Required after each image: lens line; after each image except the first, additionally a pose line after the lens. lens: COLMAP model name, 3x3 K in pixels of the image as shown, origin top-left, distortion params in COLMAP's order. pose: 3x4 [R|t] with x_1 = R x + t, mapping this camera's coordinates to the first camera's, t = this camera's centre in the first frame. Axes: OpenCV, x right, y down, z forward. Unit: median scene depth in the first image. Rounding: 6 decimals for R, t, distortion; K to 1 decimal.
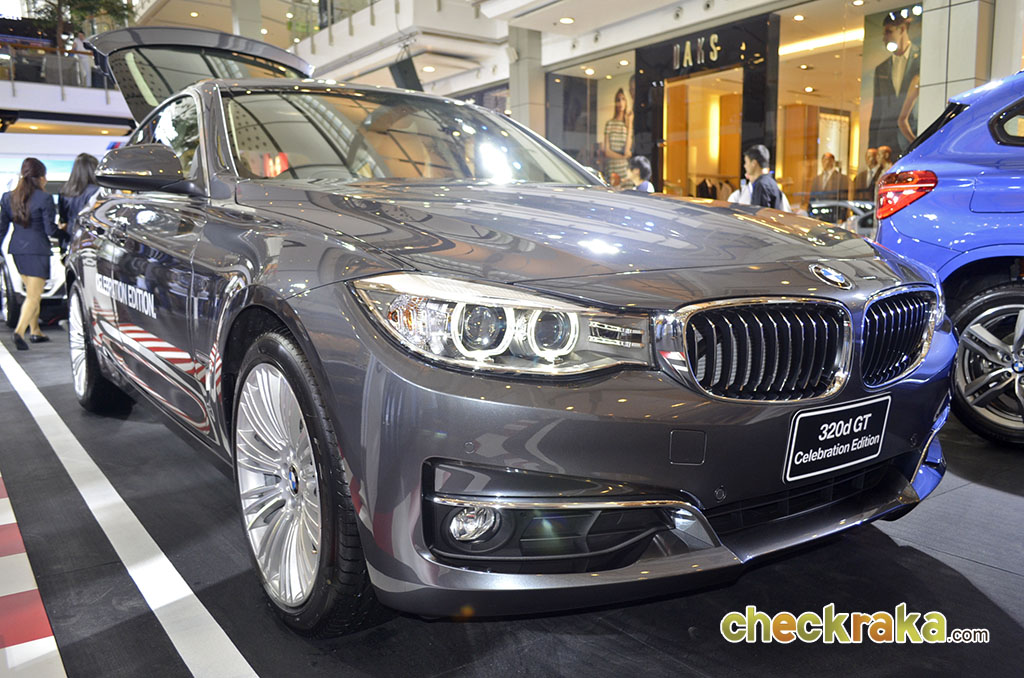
lens RADIAL K [[826.3, 0, 512.0], [0, 826.3, 339.0], [0, 0, 1]] dist [-0.001648, -0.000119]
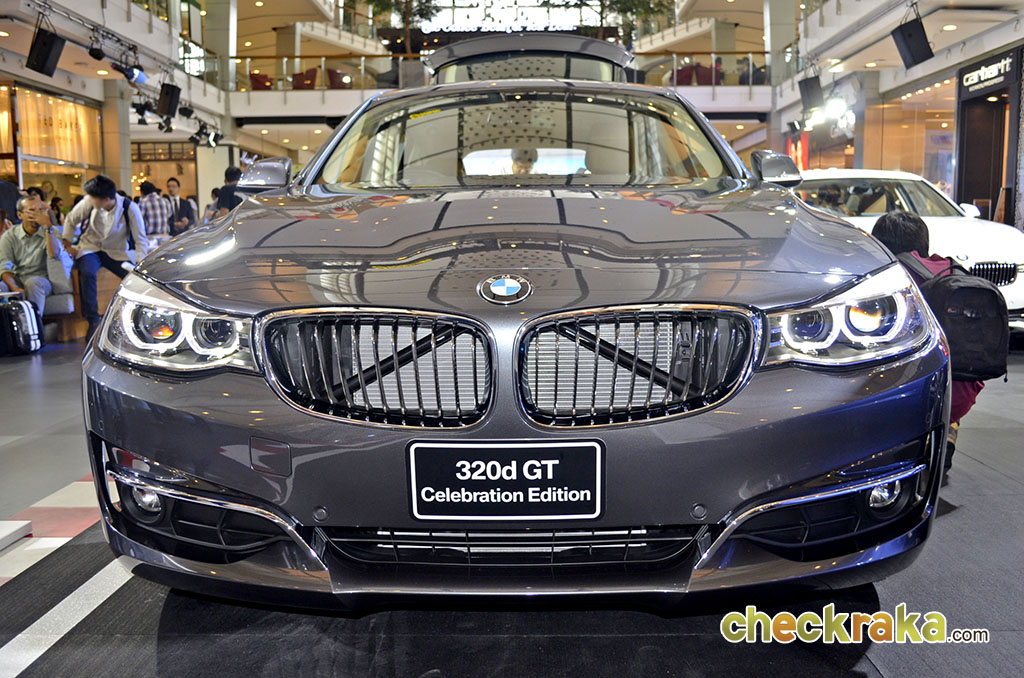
lens RADIAL K [[885.7, 0, 512.0], [0, 885.7, 339.0], [0, 0, 1]] dist [-0.004017, 0.006108]
pose [[0.813458, 0.071465, -0.577216, 0.891722], [-0.070693, 0.997213, 0.023839, -0.045351], [0.577311, 0.021414, 0.816244, 0.267095]]
